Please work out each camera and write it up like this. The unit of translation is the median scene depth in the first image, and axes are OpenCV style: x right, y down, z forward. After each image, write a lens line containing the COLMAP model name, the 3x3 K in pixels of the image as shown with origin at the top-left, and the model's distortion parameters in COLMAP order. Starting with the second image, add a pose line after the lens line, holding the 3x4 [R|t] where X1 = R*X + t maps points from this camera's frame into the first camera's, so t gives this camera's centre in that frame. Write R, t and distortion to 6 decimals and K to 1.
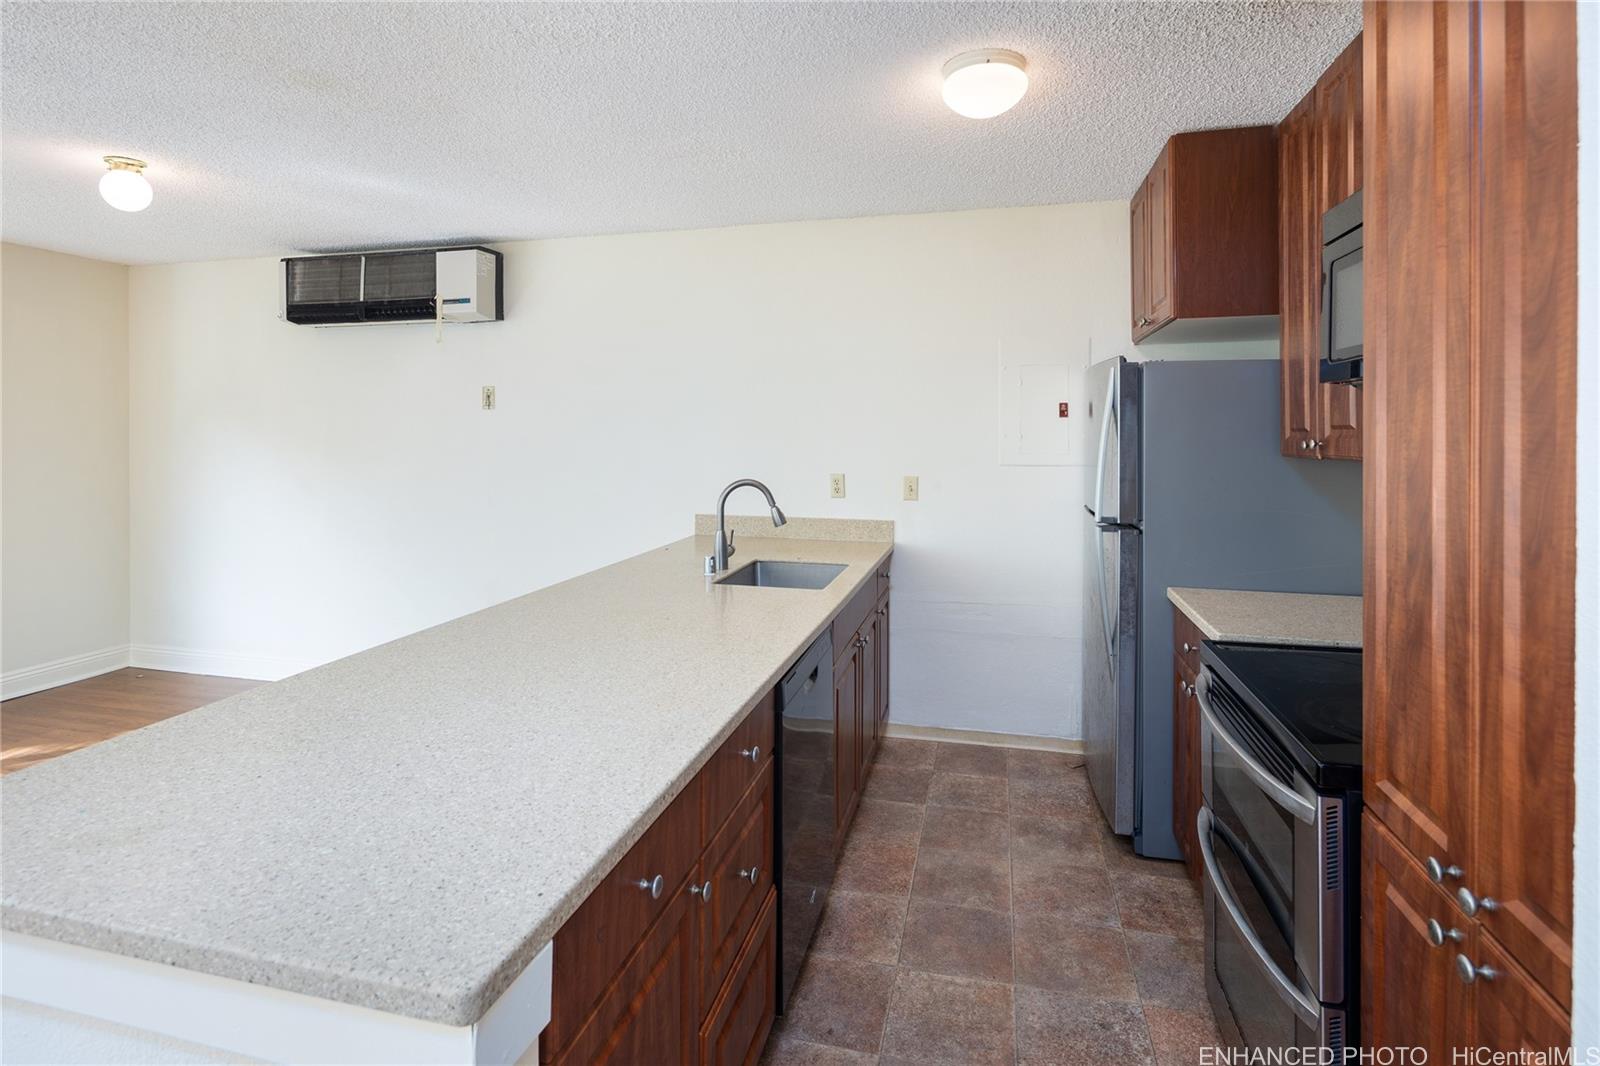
lens RADIAL K [[780.2, 0, 798.7], [0, 780.2, 442.6], [0, 0, 1]] dist [-0.002375, -0.002164]
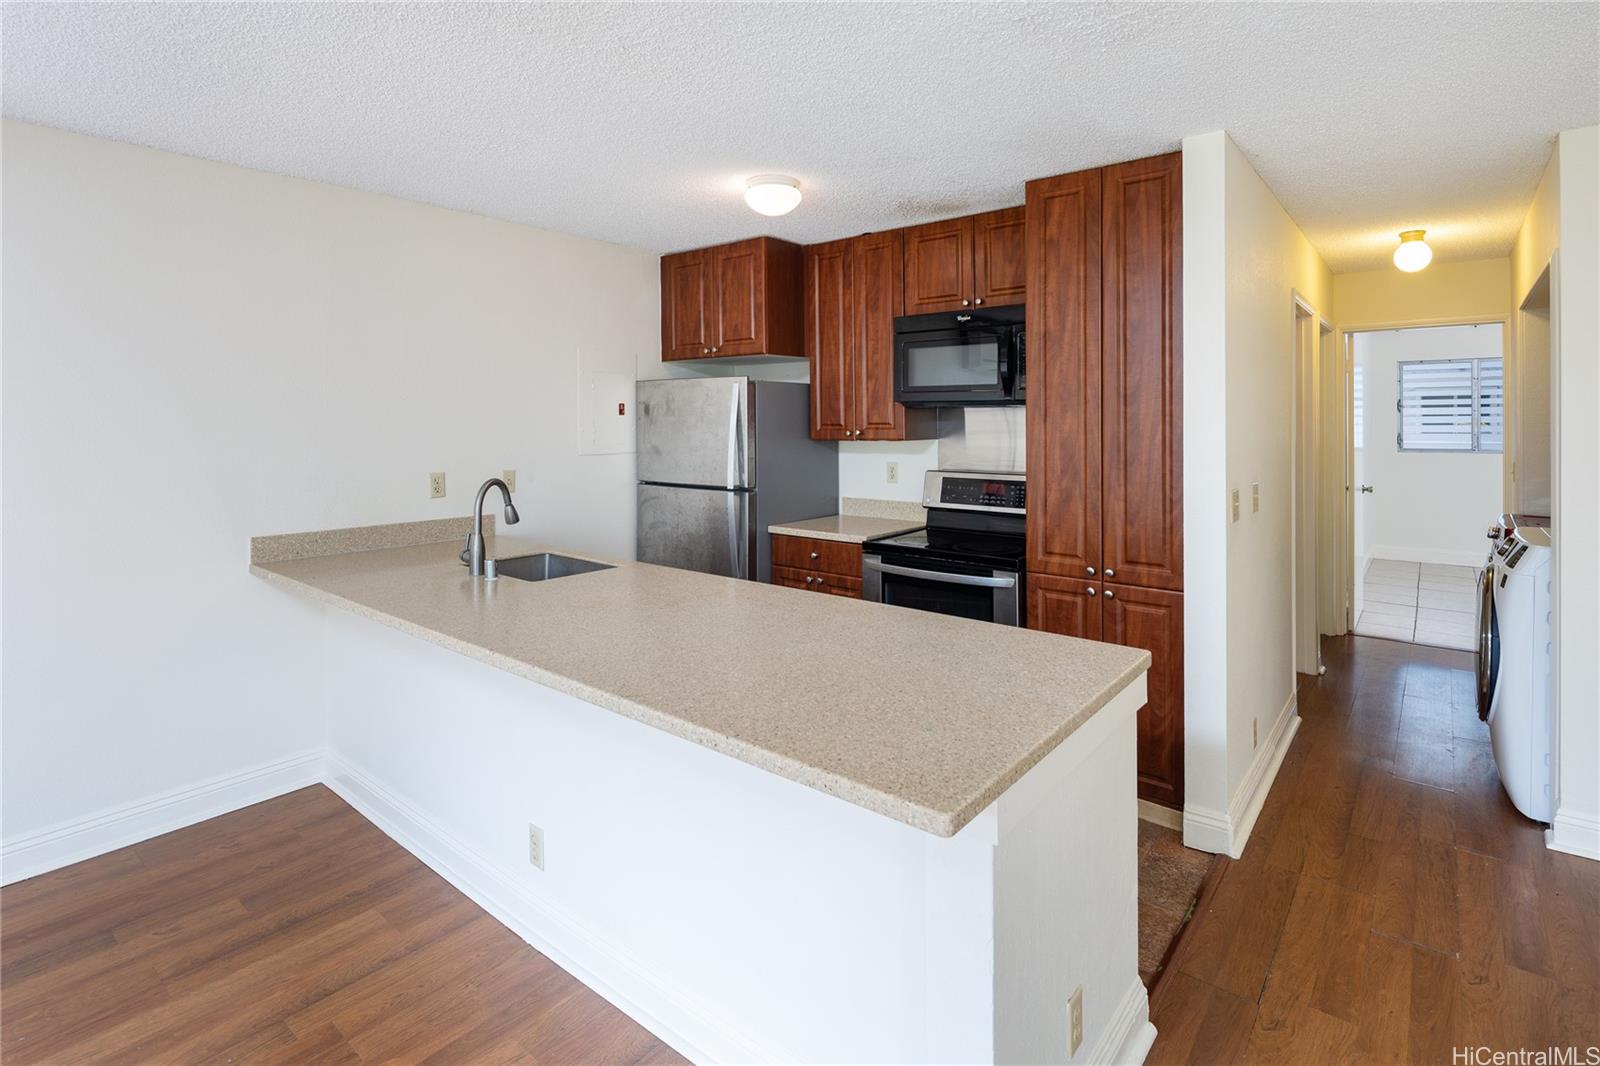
lens RADIAL K [[780.2, 0, 824.5], [0, 780.2, 430.6], [0, 0, 1]] dist [-0.002375, -0.002164]
pose [[0.408825, -0.012553, 0.912527, -0.592928], [0.017032, 0.999836, 0.006124, -0.008756], [-0.912454, 0.013039, 0.408971, 0.168307]]
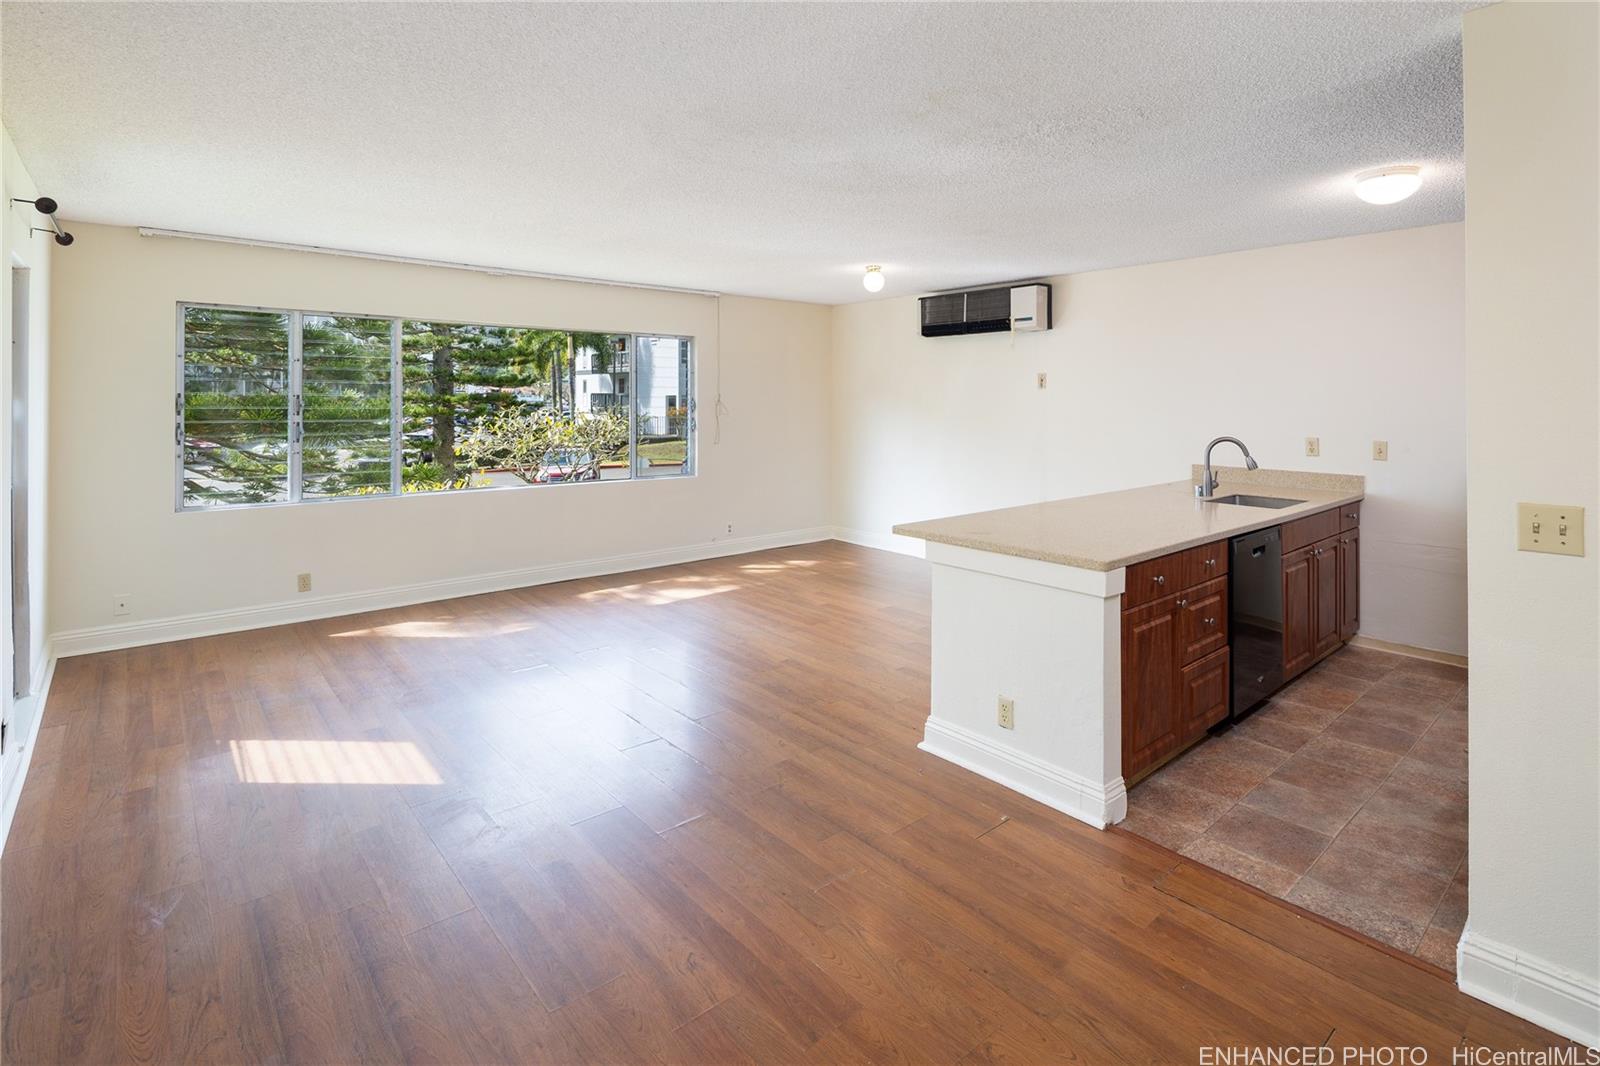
lens RADIAL K [[780.2, 0, 803.6], [0, 780.2, 387.7], [0, 0, 1]] dist [-0.002375, -0.002164]
pose [[0.818081, -0.004737, -0.575084, 0.098556], [-0.011542, 0.999629, -0.024652, -0.001408], [0.574988, 0.026805, 0.817723, -0.527919]]
